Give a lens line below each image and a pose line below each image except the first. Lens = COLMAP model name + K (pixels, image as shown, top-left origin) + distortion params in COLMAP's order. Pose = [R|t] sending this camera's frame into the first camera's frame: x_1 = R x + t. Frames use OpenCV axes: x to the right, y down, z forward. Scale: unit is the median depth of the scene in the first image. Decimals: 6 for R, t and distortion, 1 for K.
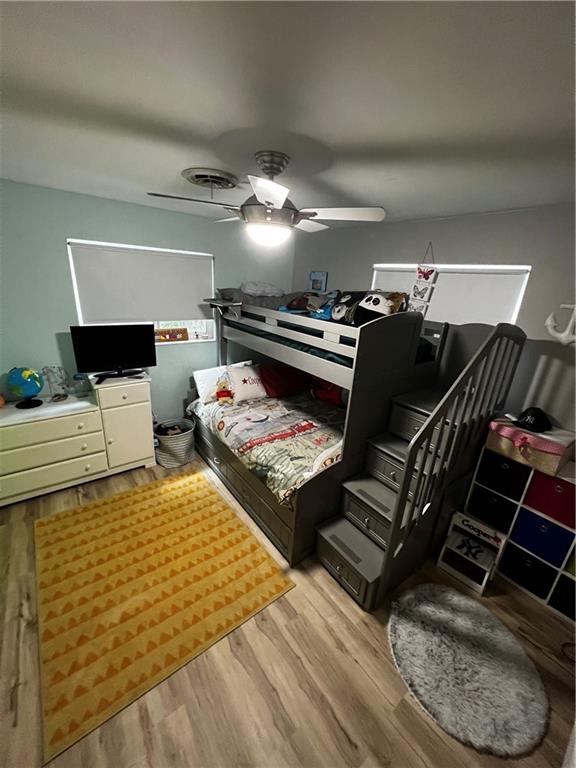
lens RADIAL K [[307.0, 0, 287.1], [0, 307.0, 383.6], [0, 0, 1]] dist [-0.001737, 0.000446]
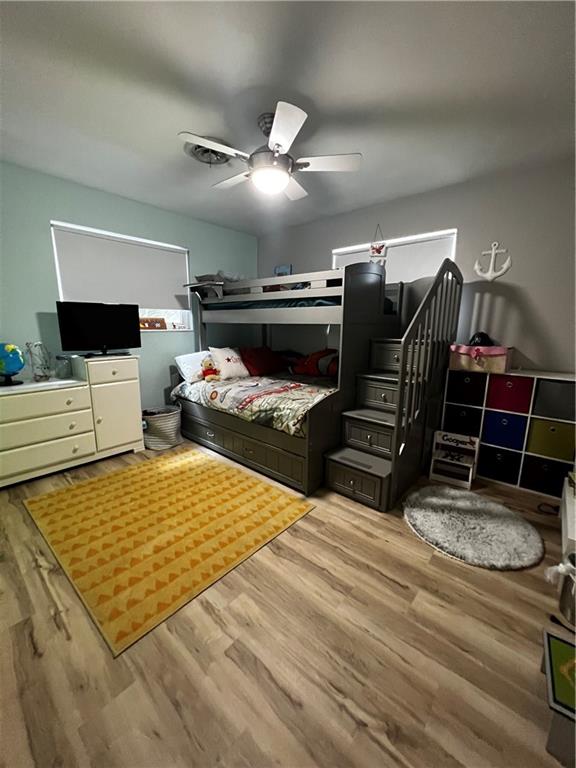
lens RADIAL K [[307.0, 0, 287.1], [0, 307.0, 383.9], [0, 0, 1]] dist [-0.001737, 0.000446]
pose [[0.979275, -0.091173, 0.180855, -0.221271], [0.113847, 0.986319, -0.119220, 0.352370], [-0.167511, 0.137339, 0.976257, -0.077789]]
